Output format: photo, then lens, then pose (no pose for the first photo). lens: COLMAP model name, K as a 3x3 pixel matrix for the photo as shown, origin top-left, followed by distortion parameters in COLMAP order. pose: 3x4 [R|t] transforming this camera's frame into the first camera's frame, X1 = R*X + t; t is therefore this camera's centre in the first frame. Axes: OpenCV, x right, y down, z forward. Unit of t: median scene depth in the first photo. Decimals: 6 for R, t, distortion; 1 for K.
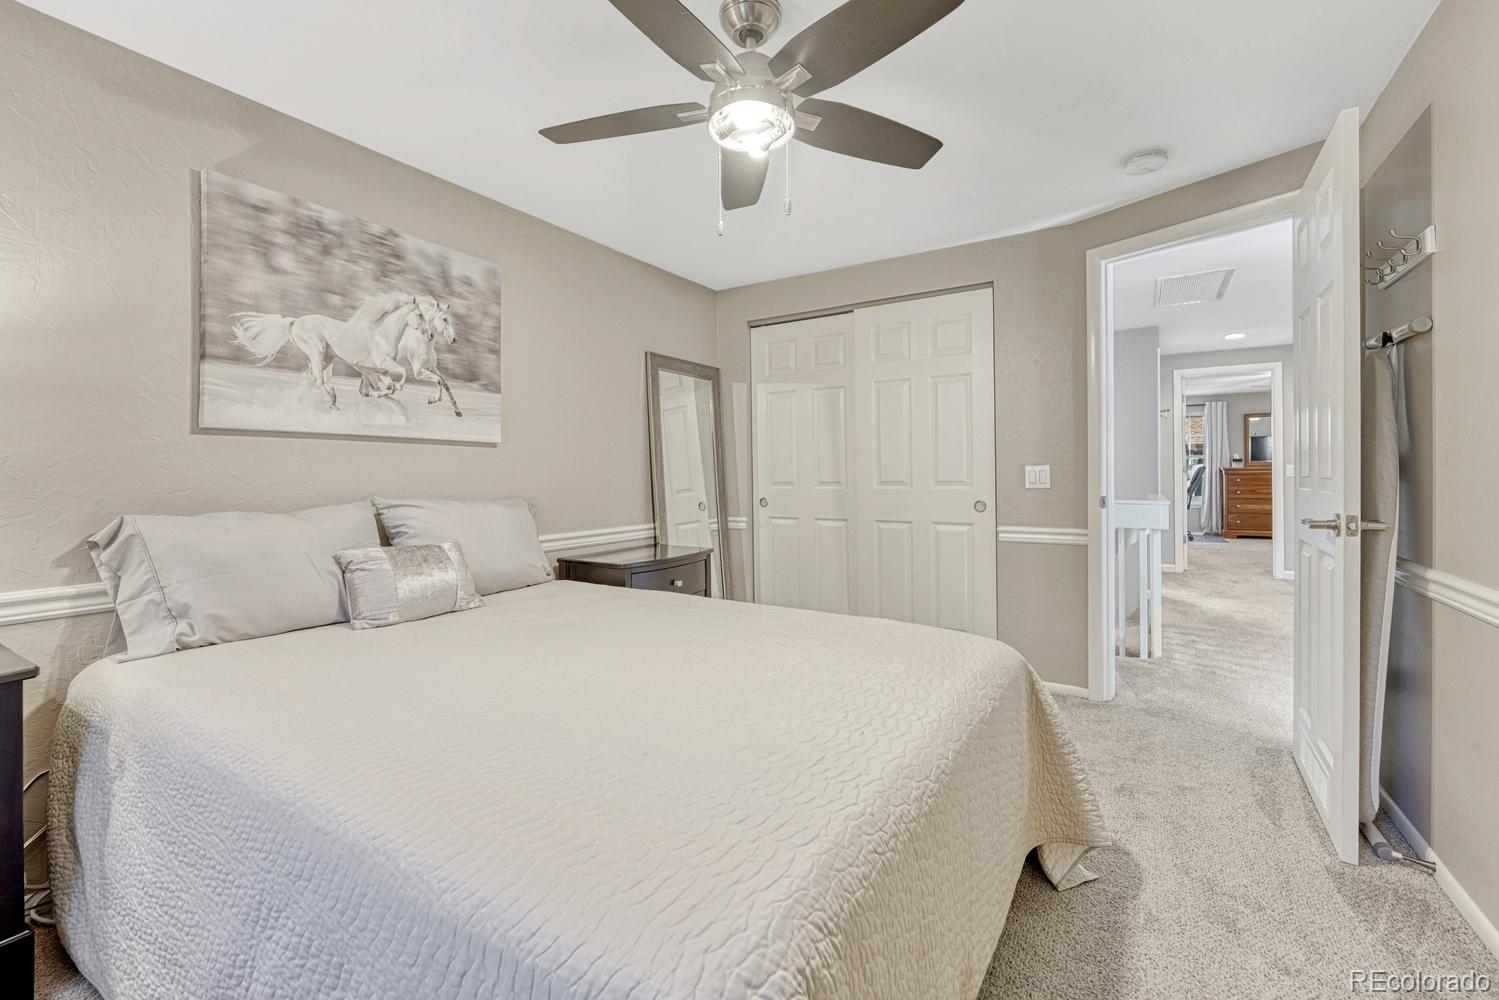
lens RADIAL K [[618.2, 0, 752.9], [0, 618.2, 499.7], [0, 0, 1]] dist [-0.009481, 0.001012]
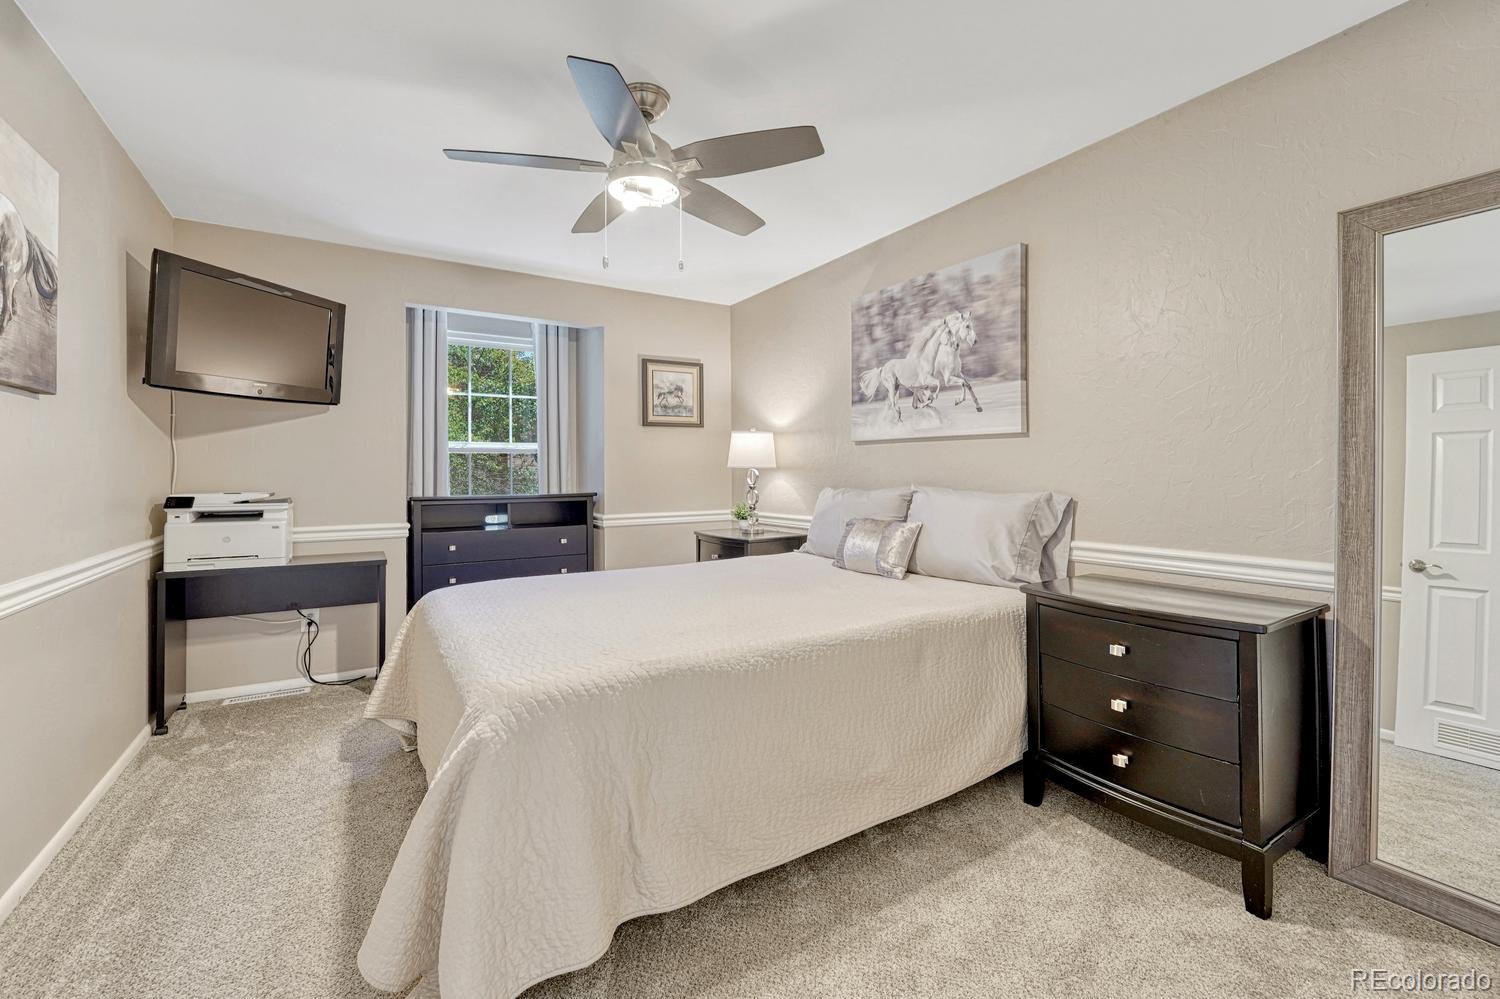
lens RADIAL K [[623.1, 0, 757.3], [0, 623.1, 483.0], [0, 0, 1]] dist [-0.009055, 0.000074]
pose [[-0.416628, 0.023293, -0.908778, 0.726387], [-0.028931, 0.998826, 0.038865, -0.047807], [0.908616, 0.042484, -0.415465, 1.218452]]
